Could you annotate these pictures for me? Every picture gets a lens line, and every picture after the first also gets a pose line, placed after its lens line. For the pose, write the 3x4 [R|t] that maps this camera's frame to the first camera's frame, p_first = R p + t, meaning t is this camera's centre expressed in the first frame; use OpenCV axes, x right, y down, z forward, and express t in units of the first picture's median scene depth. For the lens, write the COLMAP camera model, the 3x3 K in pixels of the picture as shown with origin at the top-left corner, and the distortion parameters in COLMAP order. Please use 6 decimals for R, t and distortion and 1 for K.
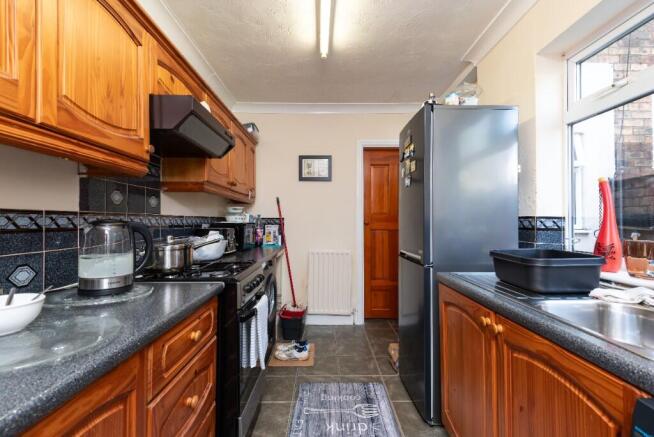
lens RADIAL K [[295.7, 0, 326.8], [0, 295.7, 219.8], [0, 0, 1]] dist [0.030931, -0.005955]
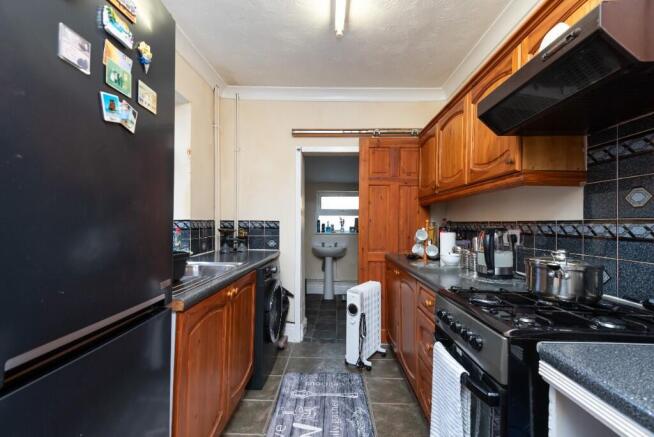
lens RADIAL K [[295.7, 0, 326.1], [0, 295.7, 220.3], [0, 0, 1]] dist [0.030931, -0.005955]
pose [[-0.999343, -0.021407, 0.029253, 0.041256], [-0.021911, 0.999615, -0.017020, 0.011501], [-0.028877, -0.017650, -0.999427, 2.193022]]
